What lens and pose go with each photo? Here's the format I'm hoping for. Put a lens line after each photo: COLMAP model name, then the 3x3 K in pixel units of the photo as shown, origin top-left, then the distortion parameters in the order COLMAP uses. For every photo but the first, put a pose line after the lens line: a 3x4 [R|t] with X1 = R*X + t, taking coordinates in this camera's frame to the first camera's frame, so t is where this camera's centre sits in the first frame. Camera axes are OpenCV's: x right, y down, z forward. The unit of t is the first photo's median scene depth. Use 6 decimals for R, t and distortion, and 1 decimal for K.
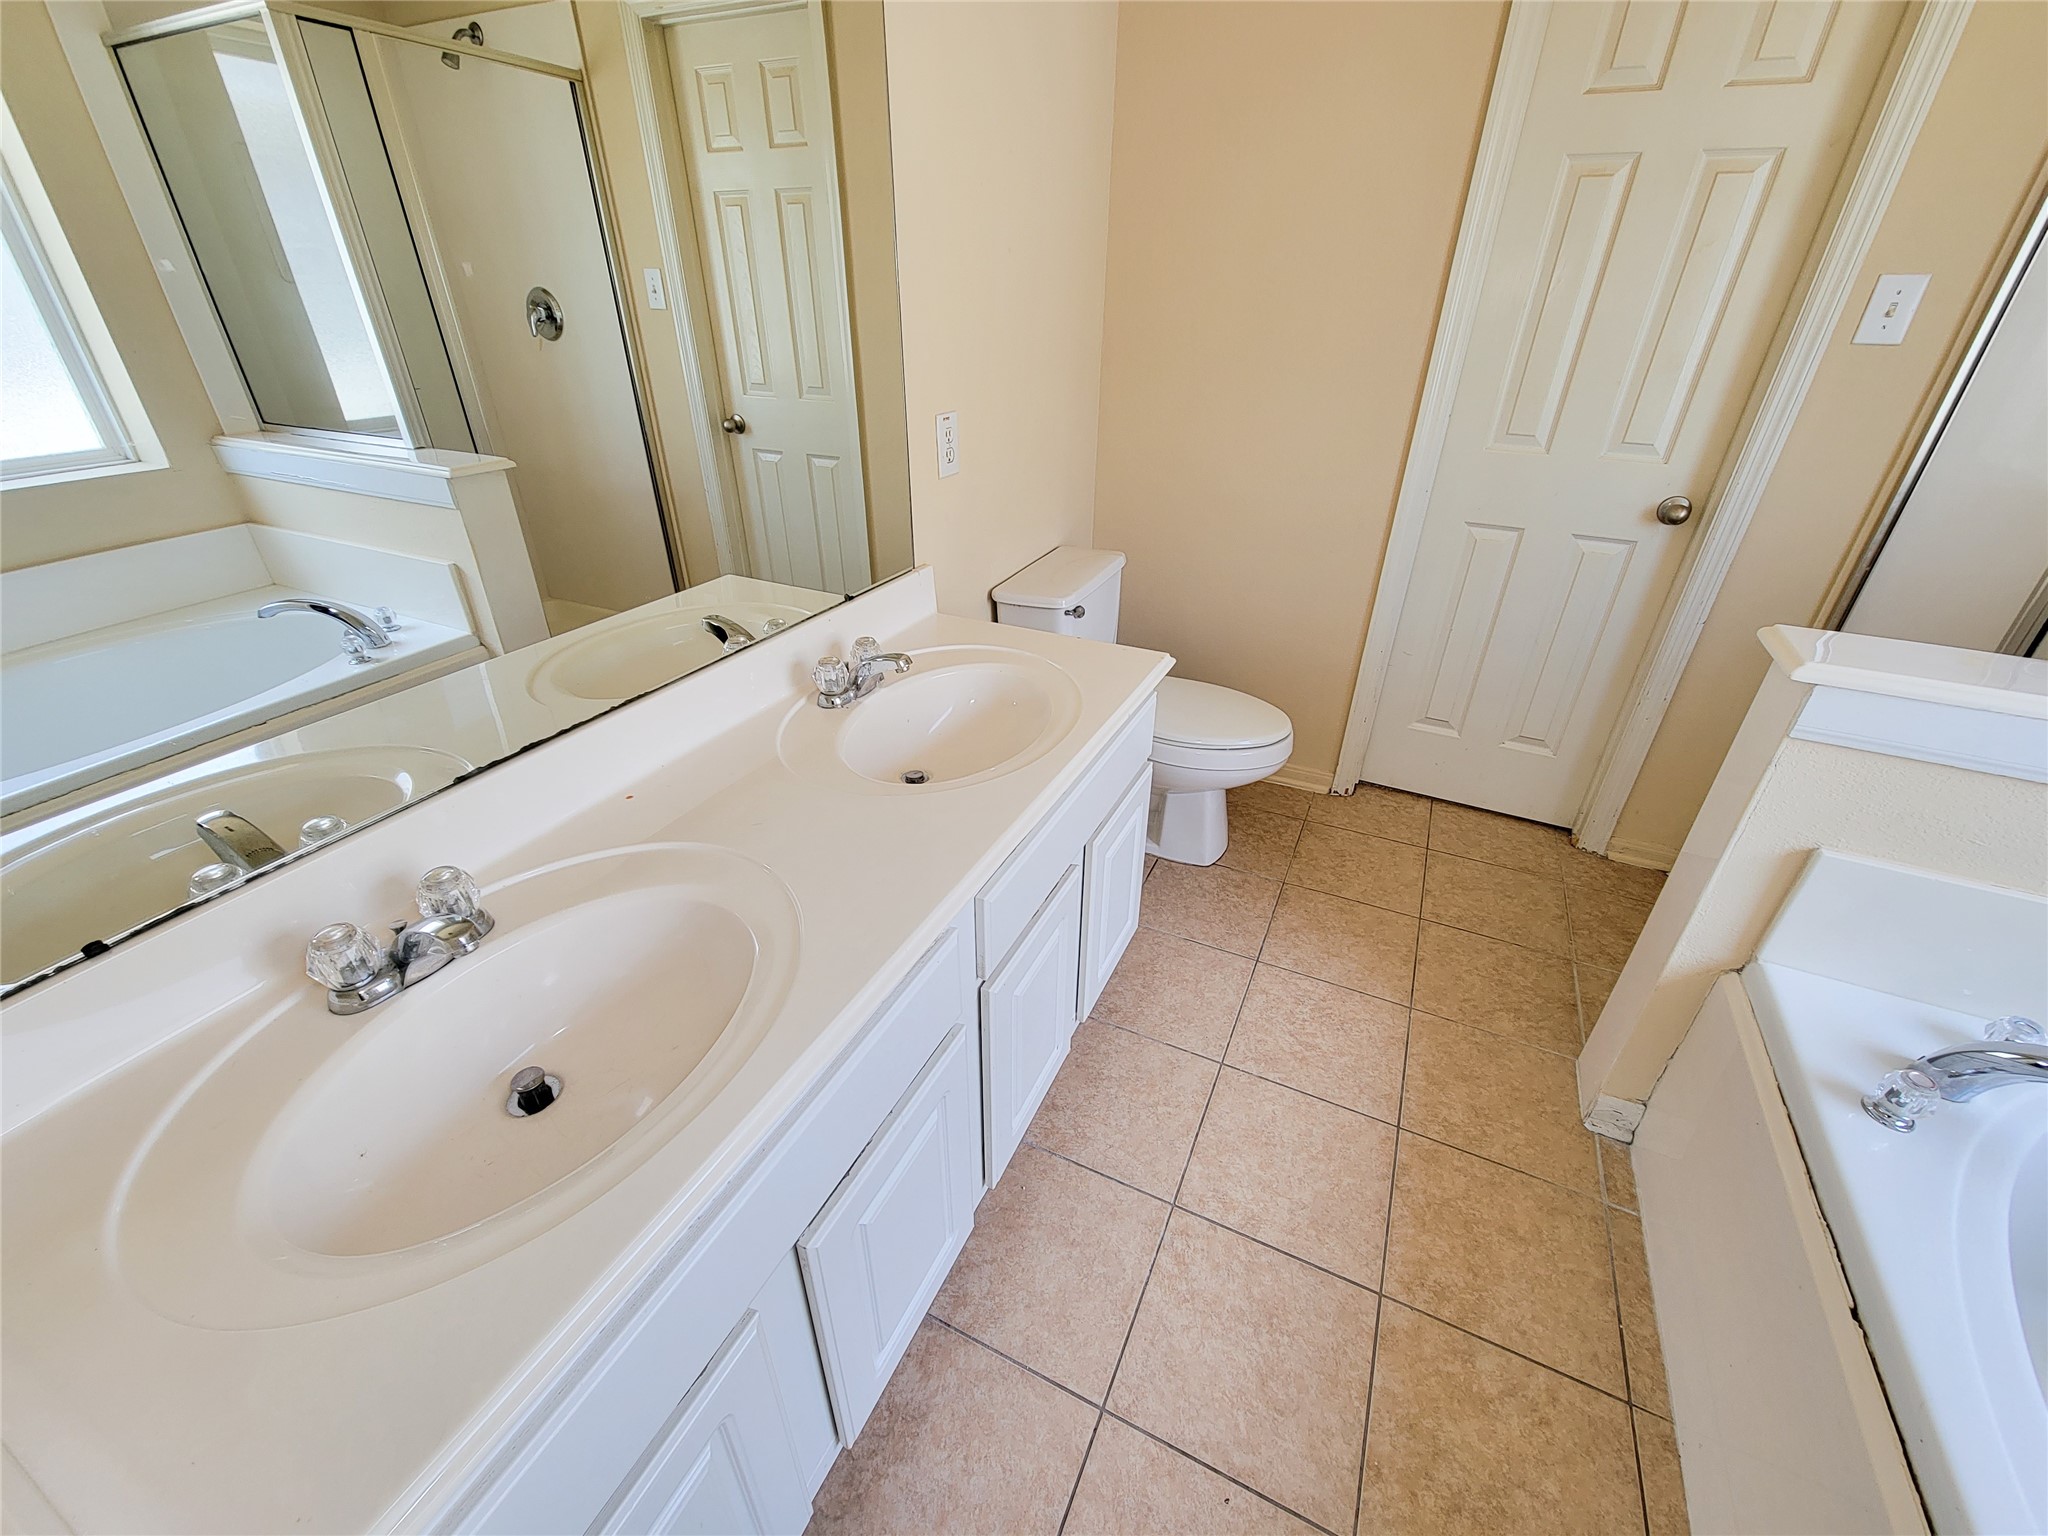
lens RADIAL K [[850.3, 0, 1023.9], [0, 850.3, 769.3], [0, 0, 1]] dist [0.004984, -0.002895]
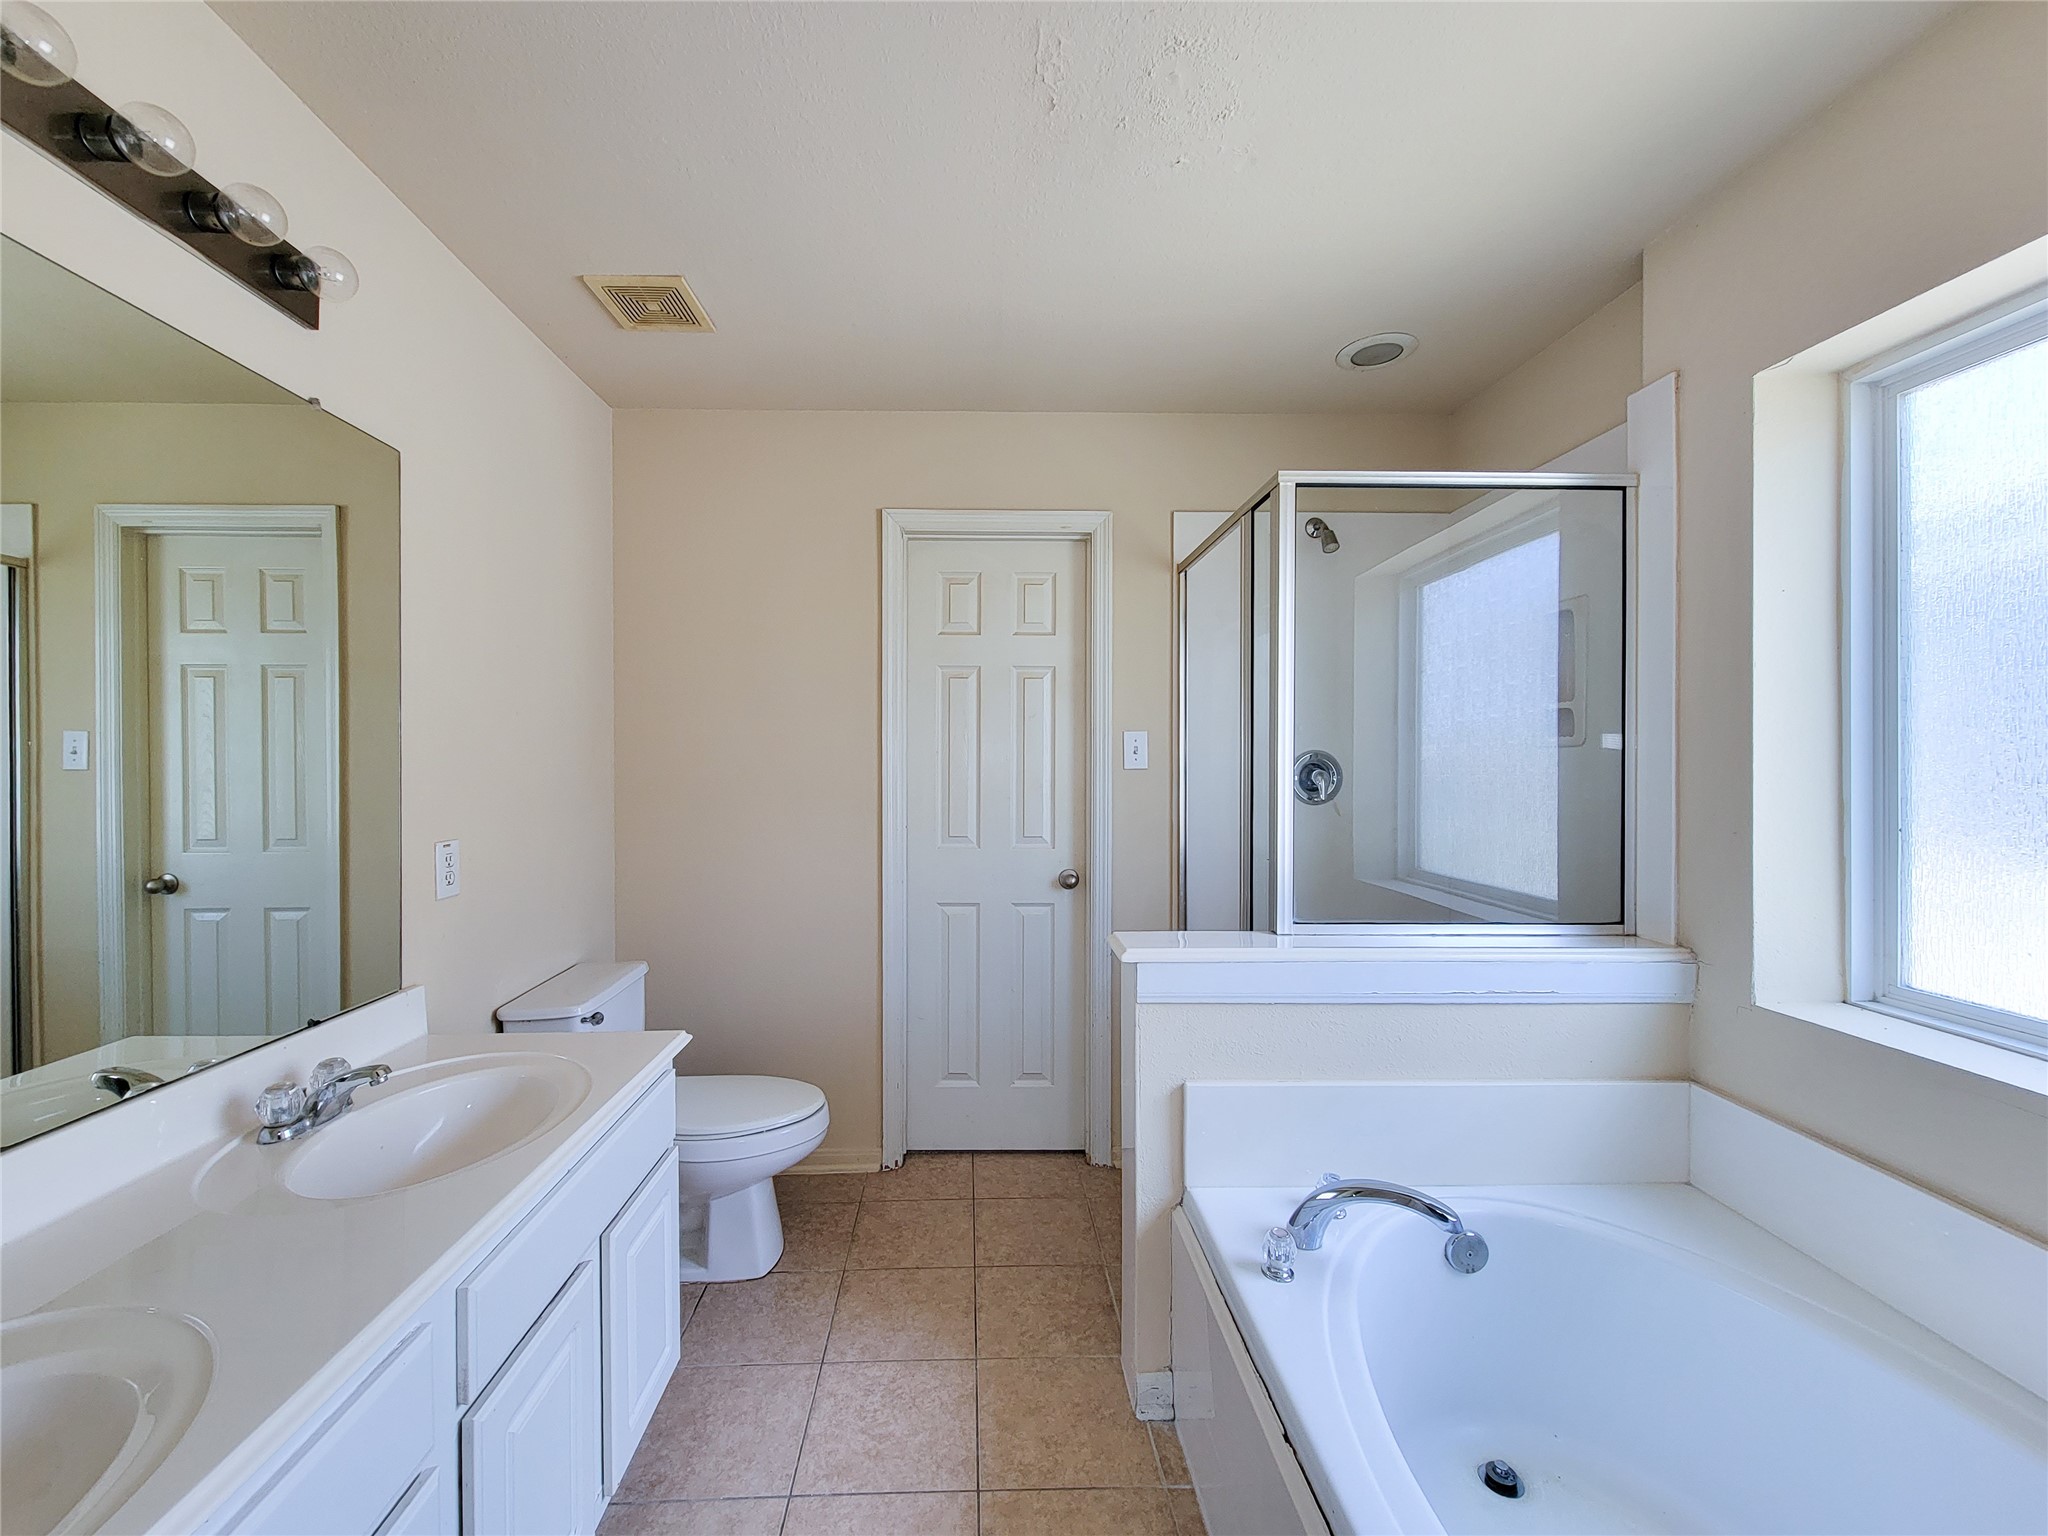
lens RADIAL K [[850.3, 0, 1009.8], [0, 850.3, 758.3], [0, 0, 1]] dist [0.004984, -0.002895]
pose [[0.881129, -0.012768, 0.472703, 0.023930], [0.243189, 0.869546, -0.429825, 0.108597], [-0.405549, 0.493687, 0.769287, -0.141596]]
